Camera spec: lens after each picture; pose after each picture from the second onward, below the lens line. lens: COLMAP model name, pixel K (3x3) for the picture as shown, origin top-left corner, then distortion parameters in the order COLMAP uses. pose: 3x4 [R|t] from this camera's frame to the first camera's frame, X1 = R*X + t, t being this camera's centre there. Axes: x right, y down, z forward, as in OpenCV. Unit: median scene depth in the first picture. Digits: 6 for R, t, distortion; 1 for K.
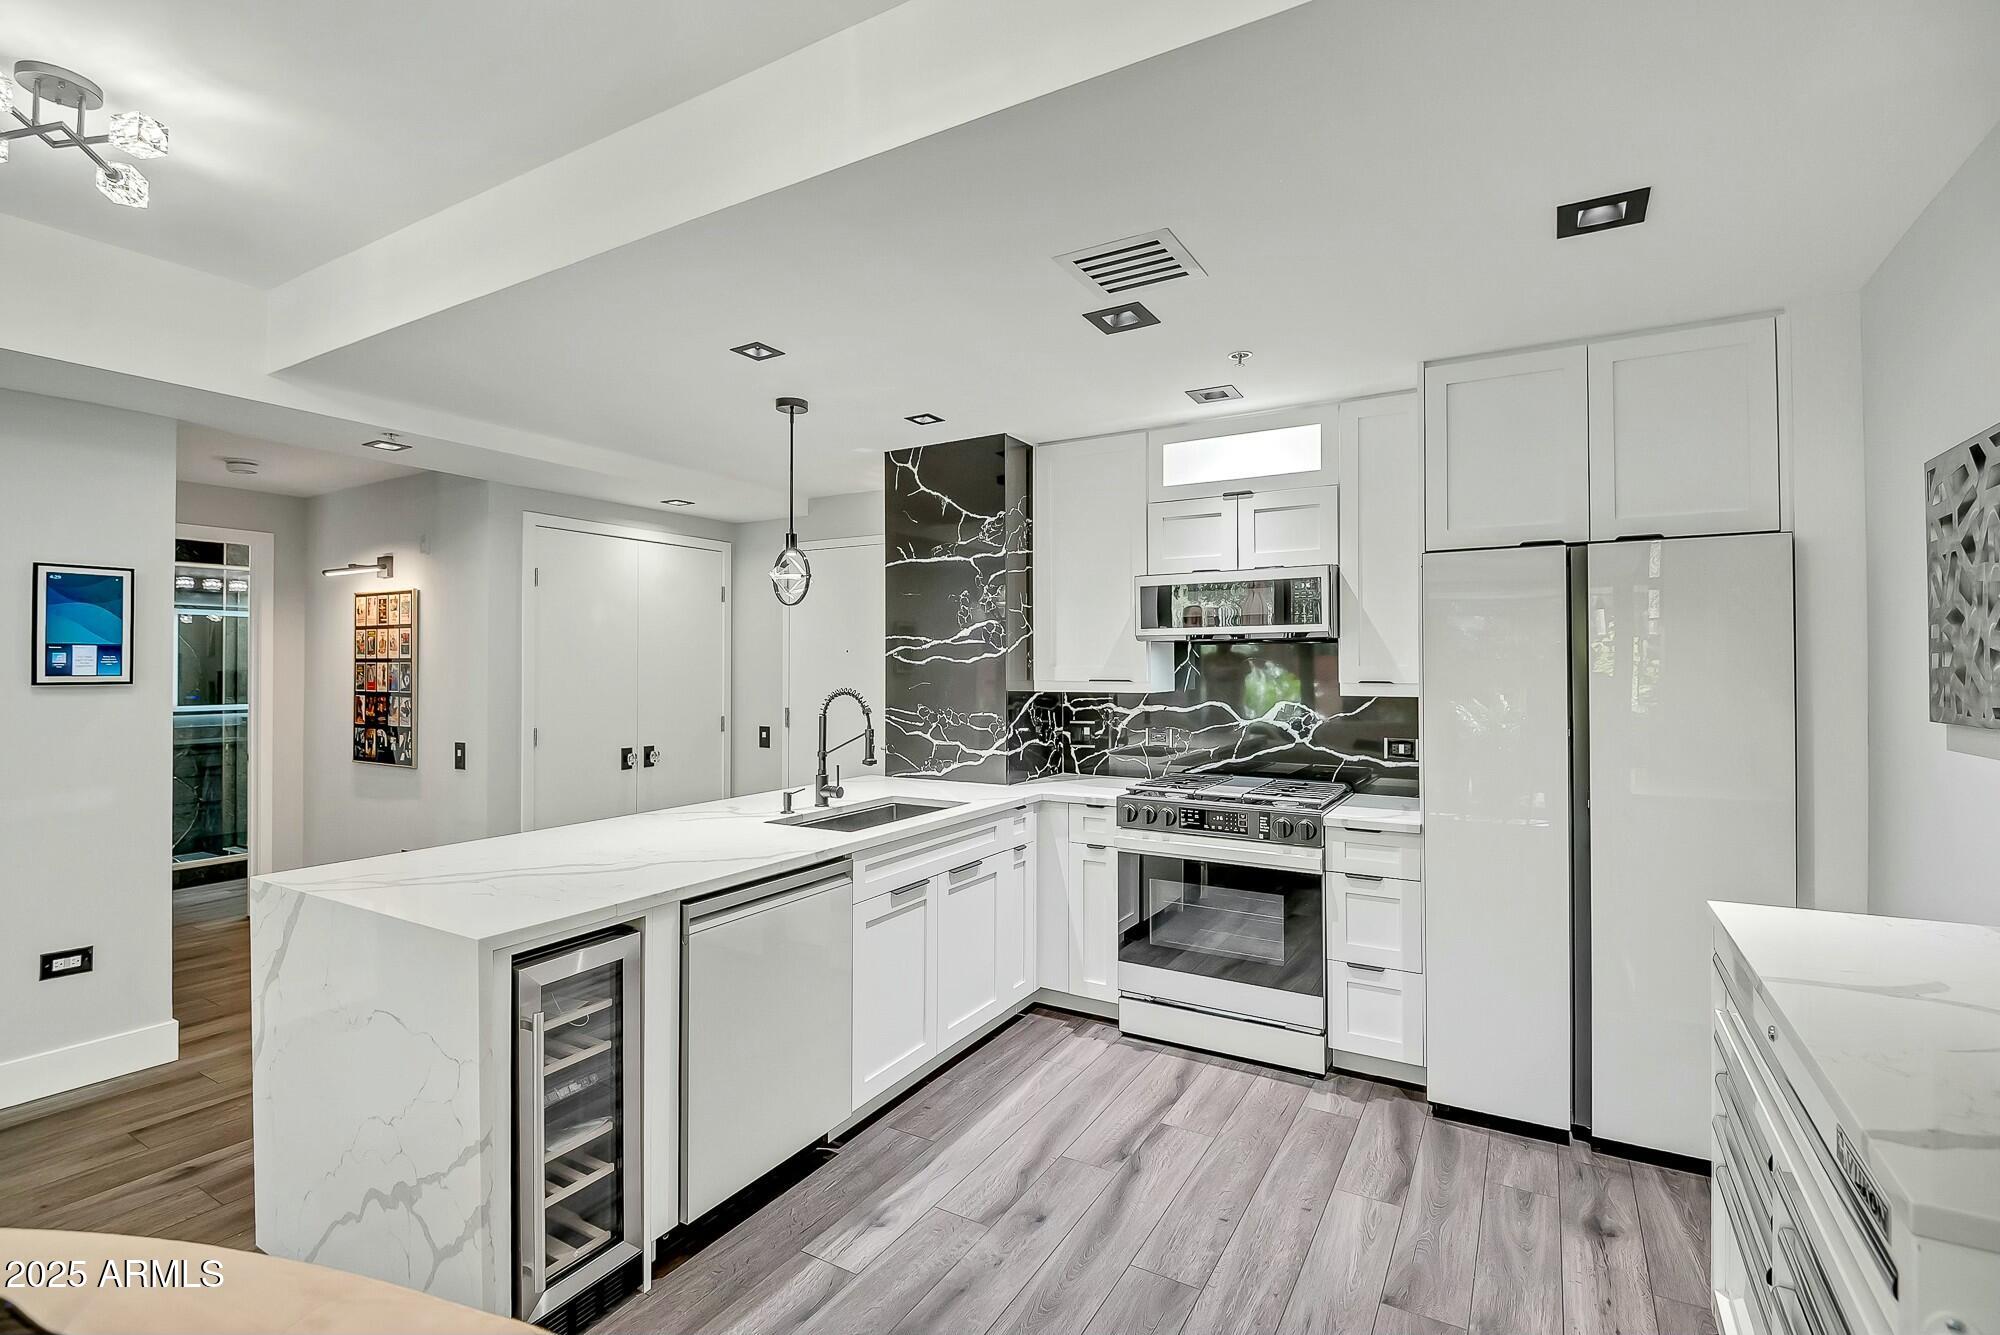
lens RADIAL K [[904.2, 0, 1005.1], [0, 904.2, 655.9], [0, 0, 1]] dist [0.024107, -0.026205]
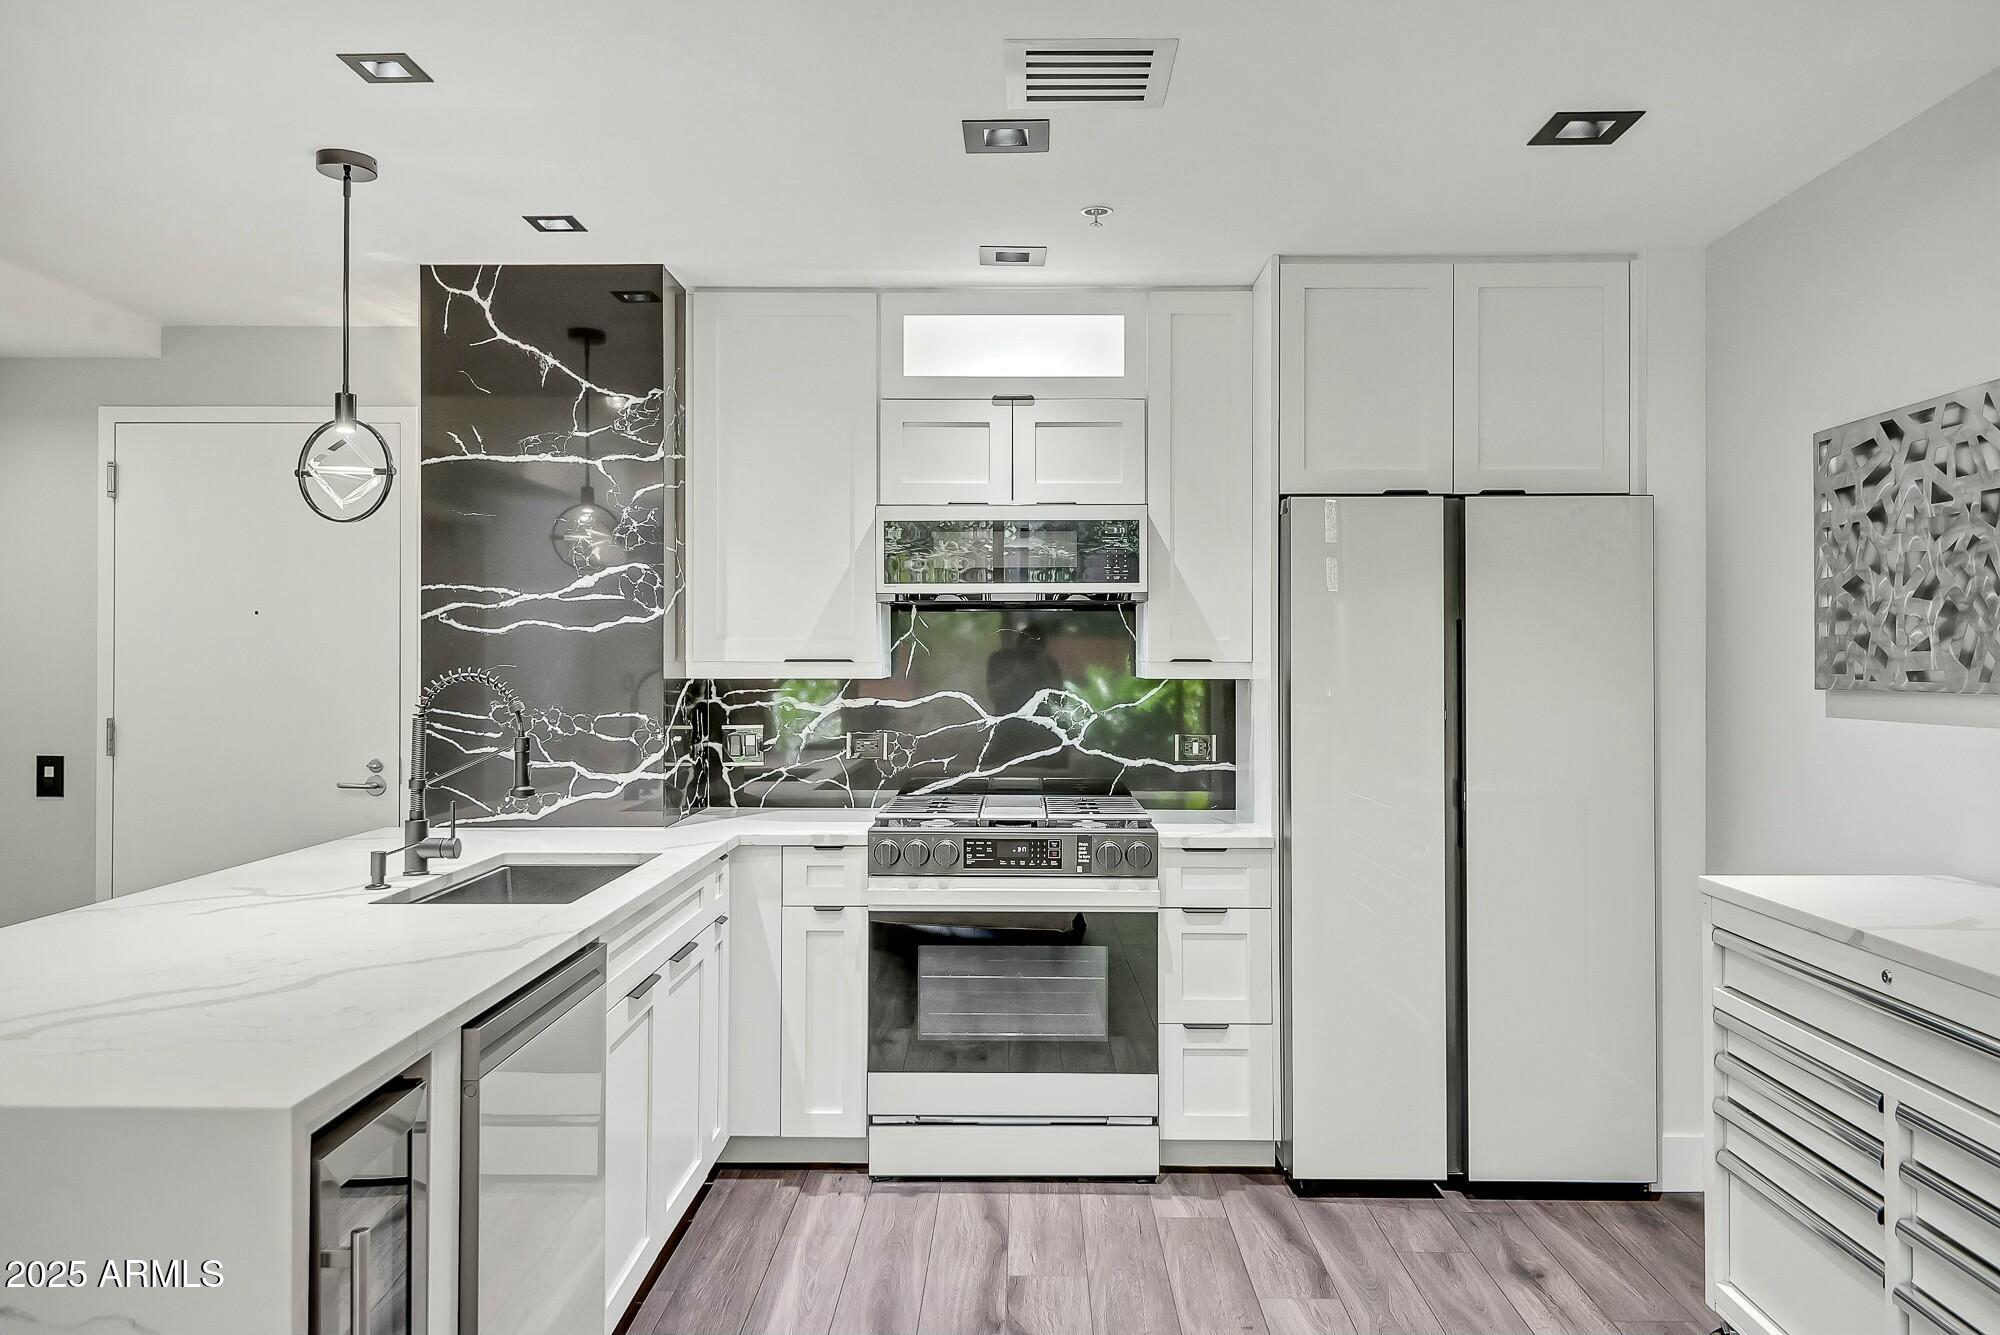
lens RADIAL K [[1422.9, 0, 1006.0], [0, 1422.9, 653.7], [0, 0, 1]] dist [0.037679, -0.038348]
pose [[0.869689, 0.004479, 0.493579, -0.300509], [-0.008044, 0.999955, 0.005098, 0.016881], [-0.493534, -0.008404, 0.869686, 0.024743]]
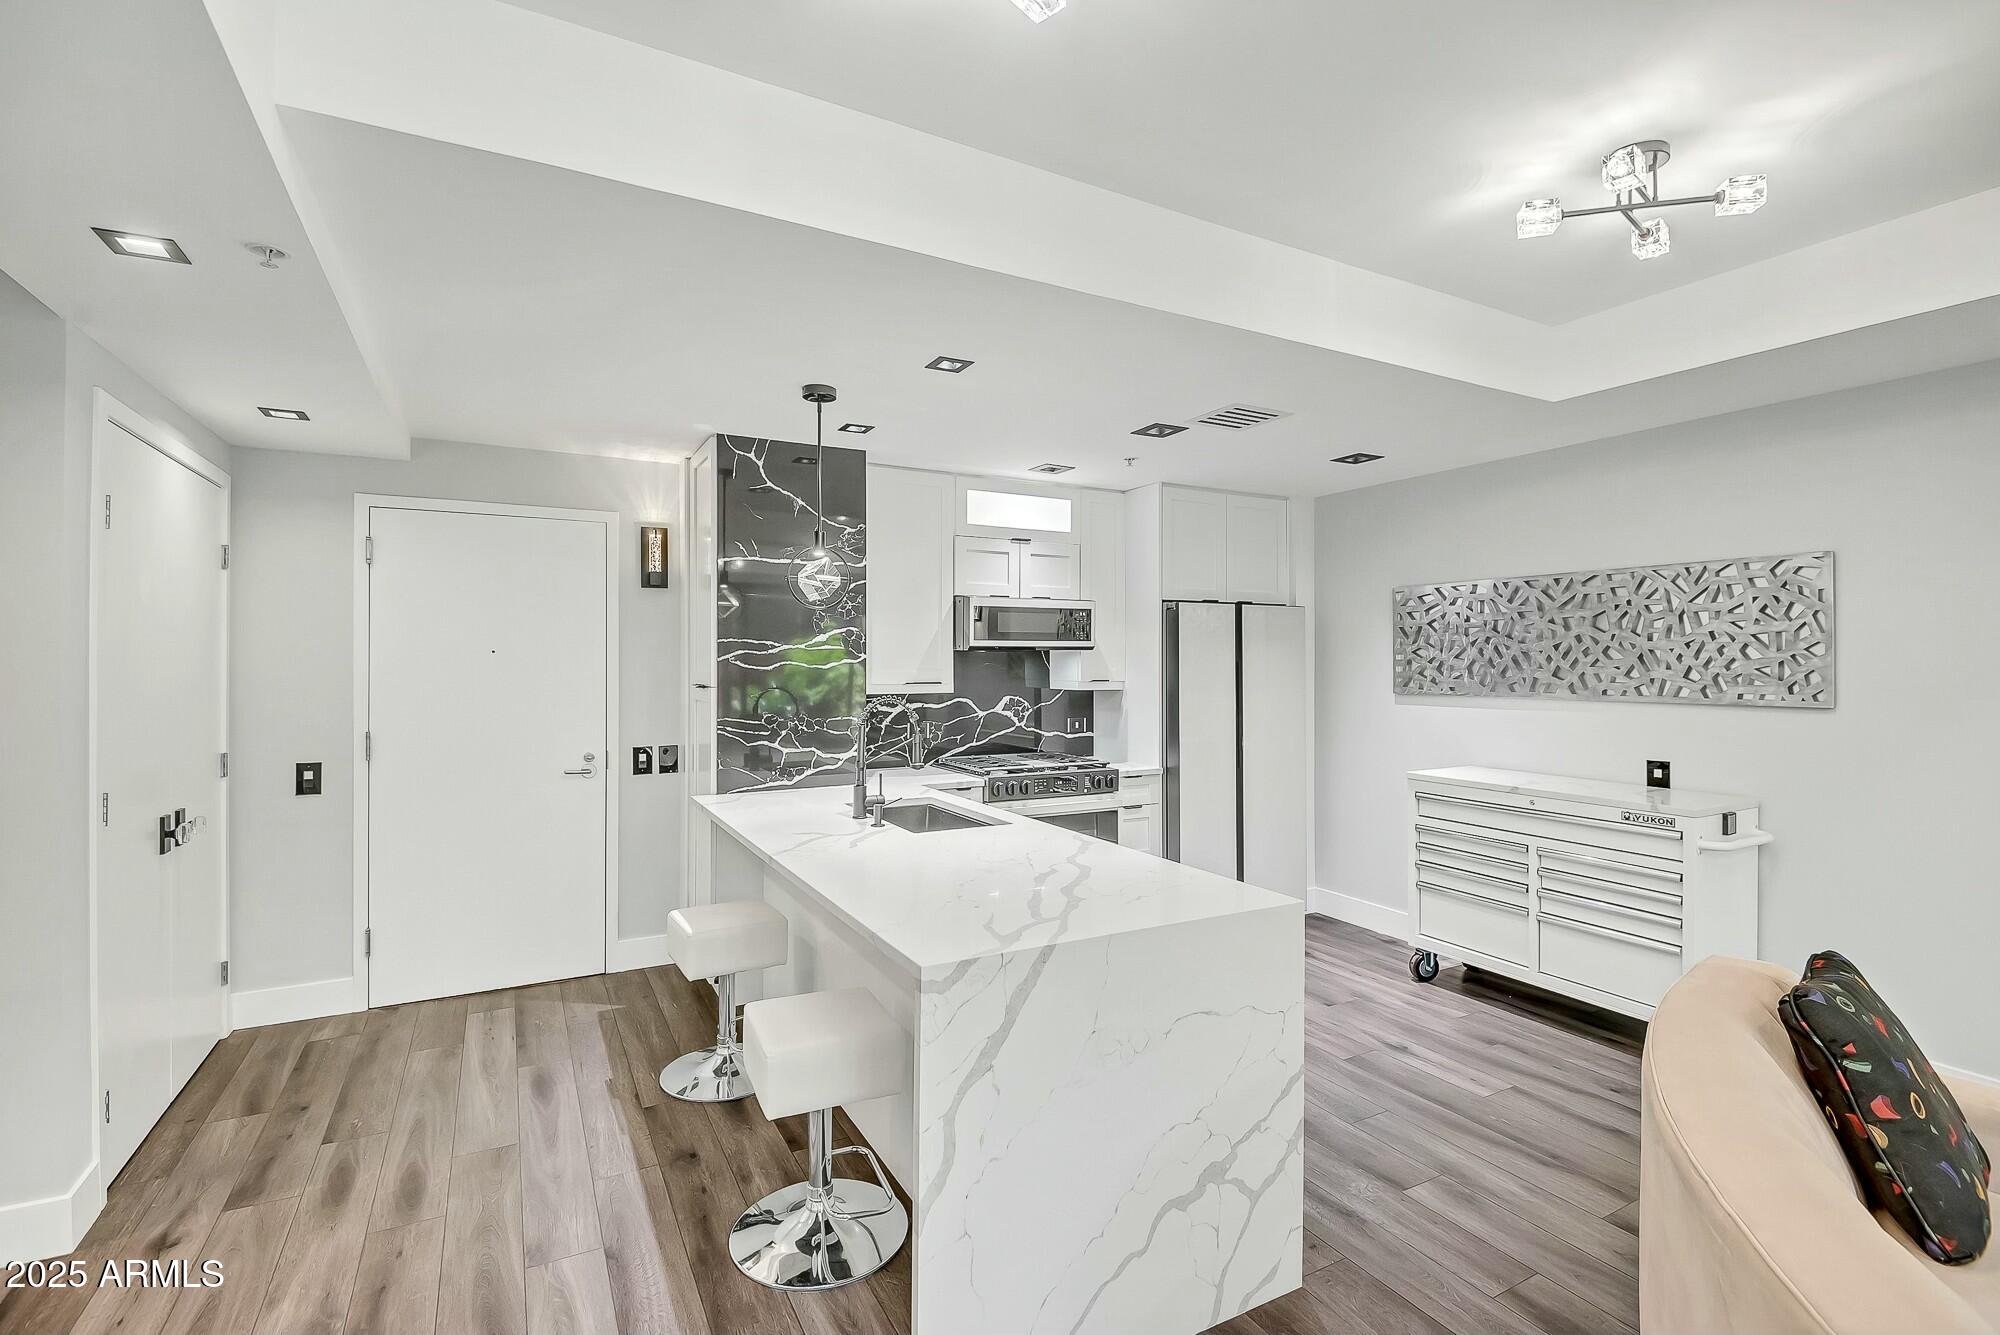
lens RADIAL K [[904.2, 0, 1005.1], [0, 904.2, 655.9], [0, 0, 1]] dist [0.024107, -0.026205]
pose [[0.515094, 0.005454, 0.857116, -0.880949], [-0.011357, 0.999935, 0.000462, -0.009783], [-0.857058, -0.009972, 0.515123, 0.338062]]
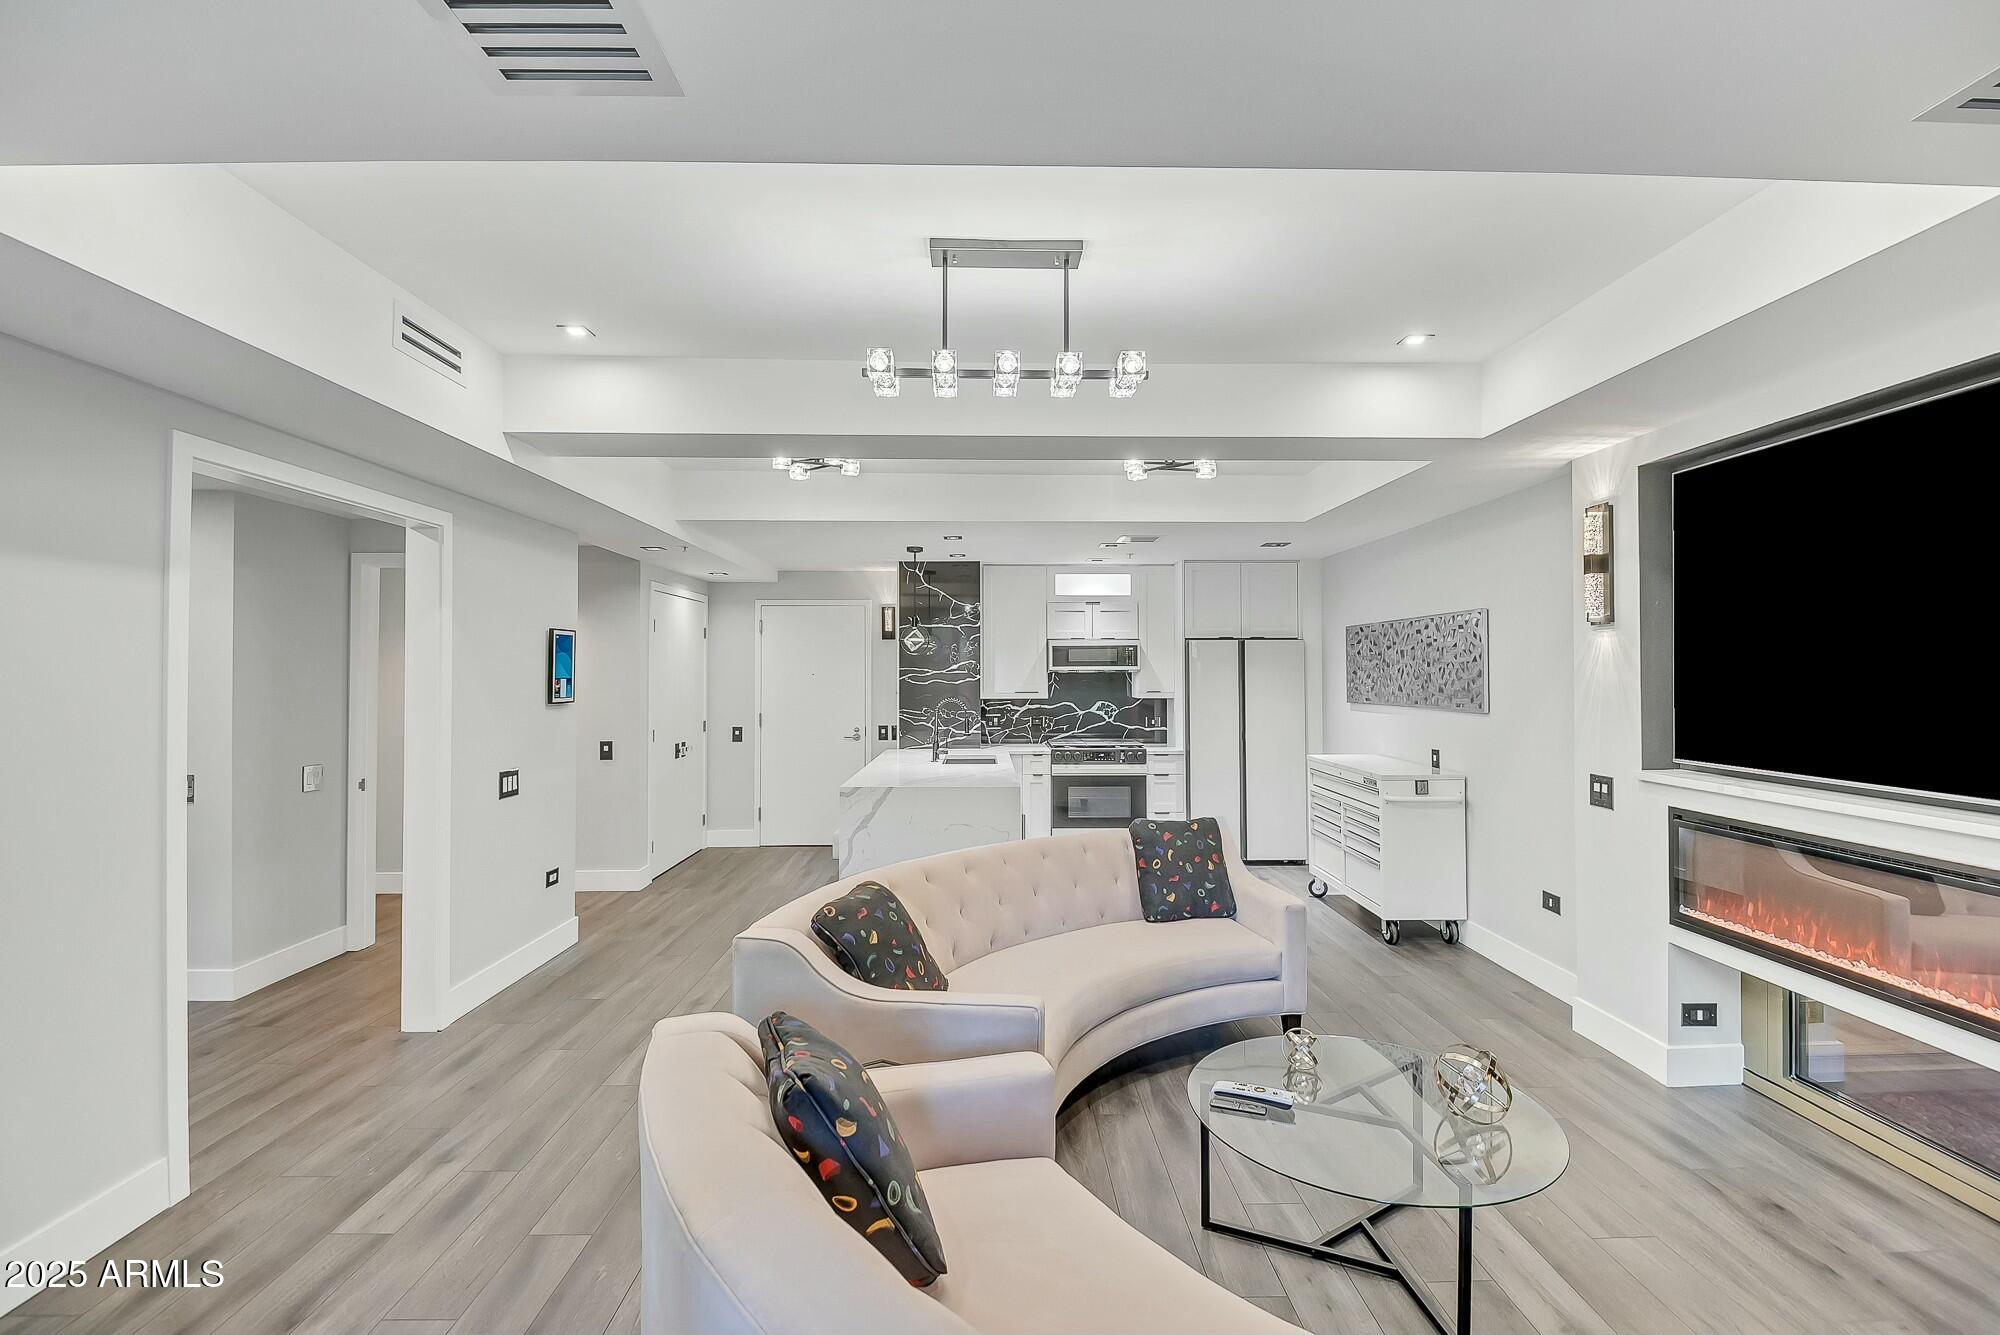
lens RADIAL K [[904.2, 0, 1005.1], [0, 904.2, 655.9], [0, 0, 1]] dist [0.024107, -0.026205]
pose [[0.851178, 0.009094, 0.524799, -1.007428], [-0.005223, 0.999947, -0.008856, -0.035701], [-0.524851, 0.004797, 0.851180, -0.668441]]
